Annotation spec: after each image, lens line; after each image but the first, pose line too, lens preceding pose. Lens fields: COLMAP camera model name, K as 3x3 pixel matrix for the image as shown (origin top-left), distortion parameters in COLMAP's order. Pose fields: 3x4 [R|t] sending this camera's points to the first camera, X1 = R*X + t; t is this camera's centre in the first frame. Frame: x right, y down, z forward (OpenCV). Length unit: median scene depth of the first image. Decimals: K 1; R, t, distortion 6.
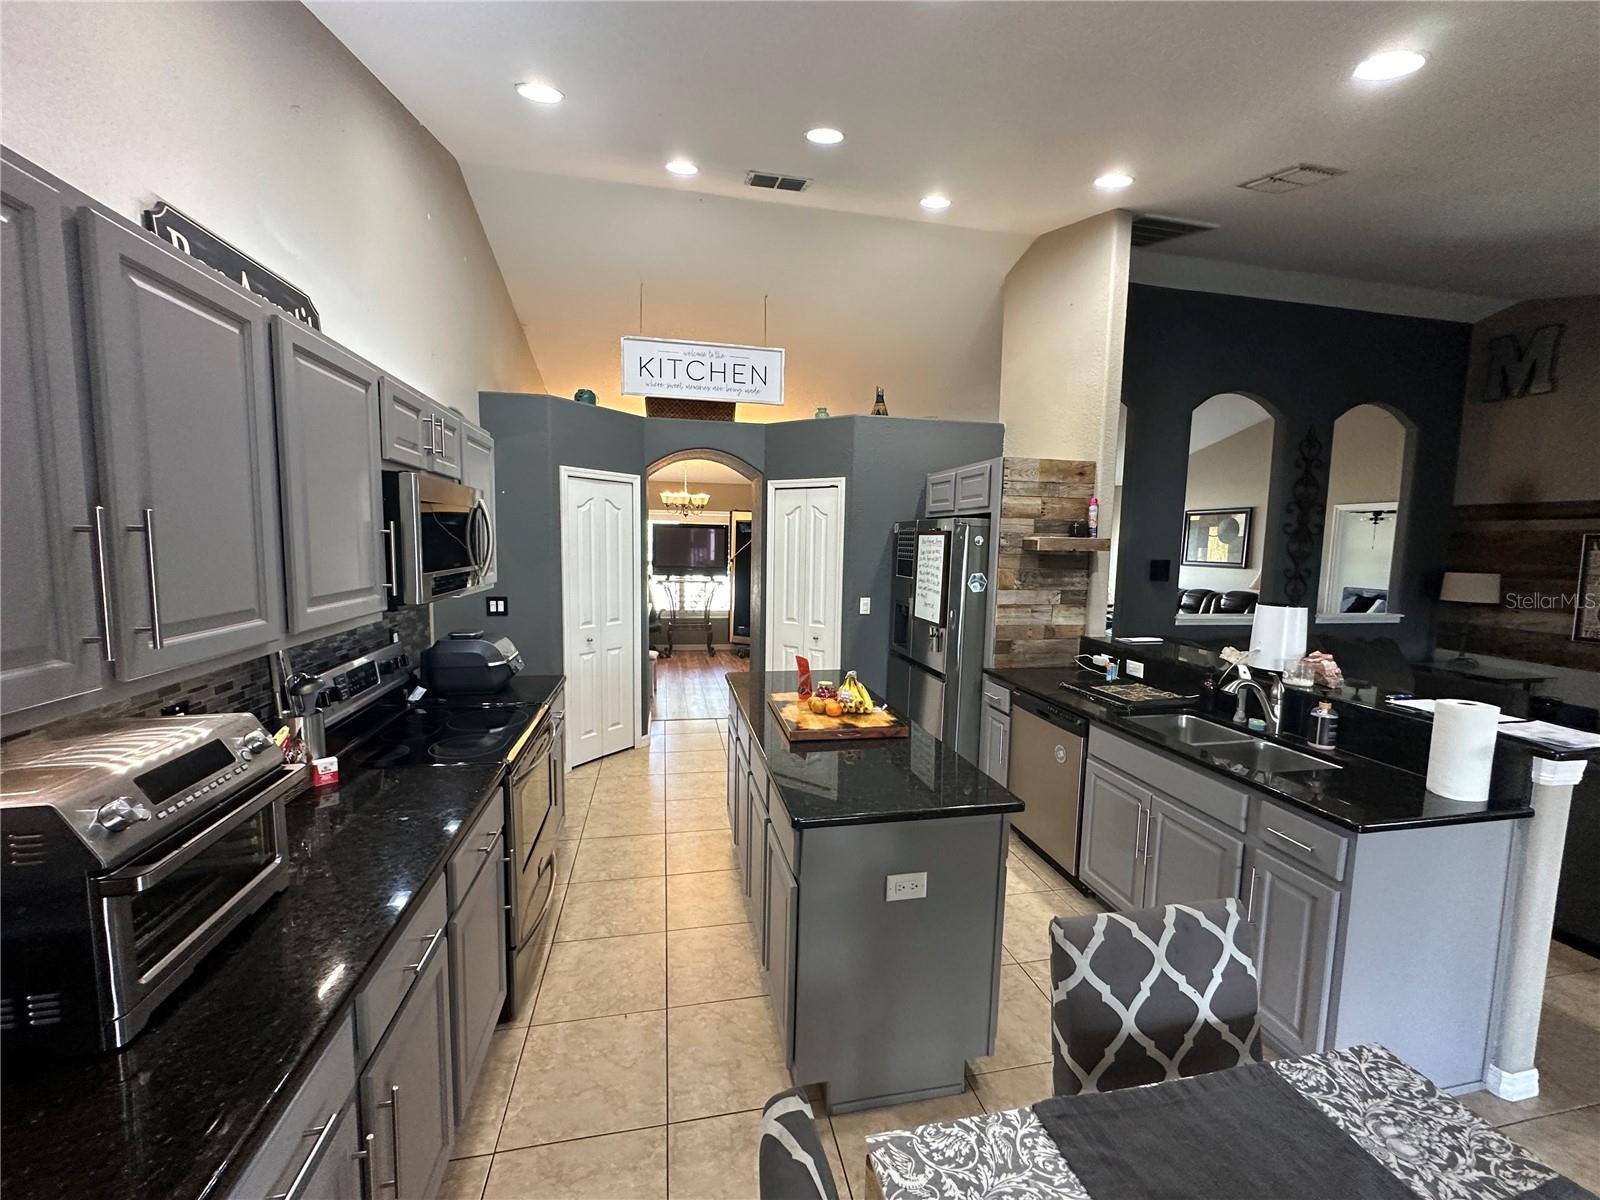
lens RADIAL K [[634.2, 0, 800.0], [0, 634.2, 600.0], [0, 0, 1]] dist [-0.000909, 0.000007]
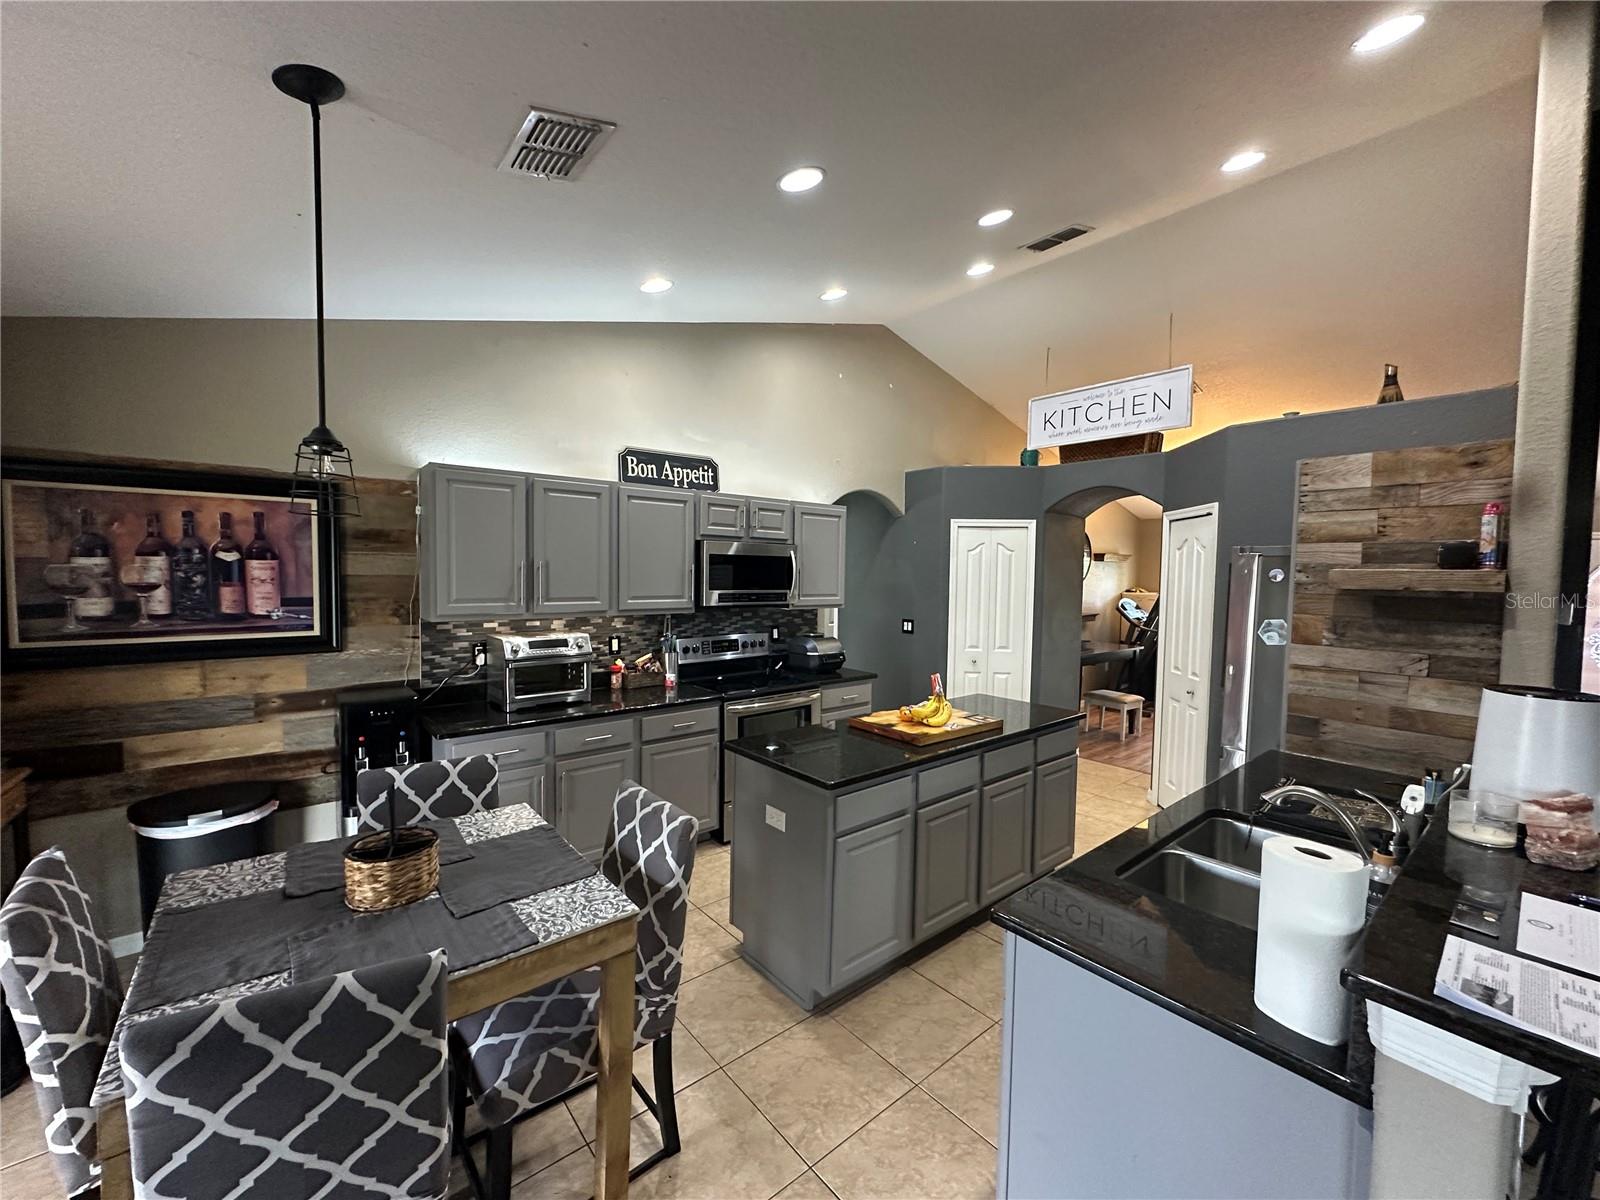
lens RADIAL K [[634.2, 0, 800.0], [0, 634.2, 600.0], [0, 0, 1]] dist [-0.000909, 0.000007]
pose [[0.472932, 0.028249, -0.880646, 0.669234], [-0.090939, 0.995713, -0.016897, -0.002140], [0.876393, 0.088077, 0.473473, 0.165511]]
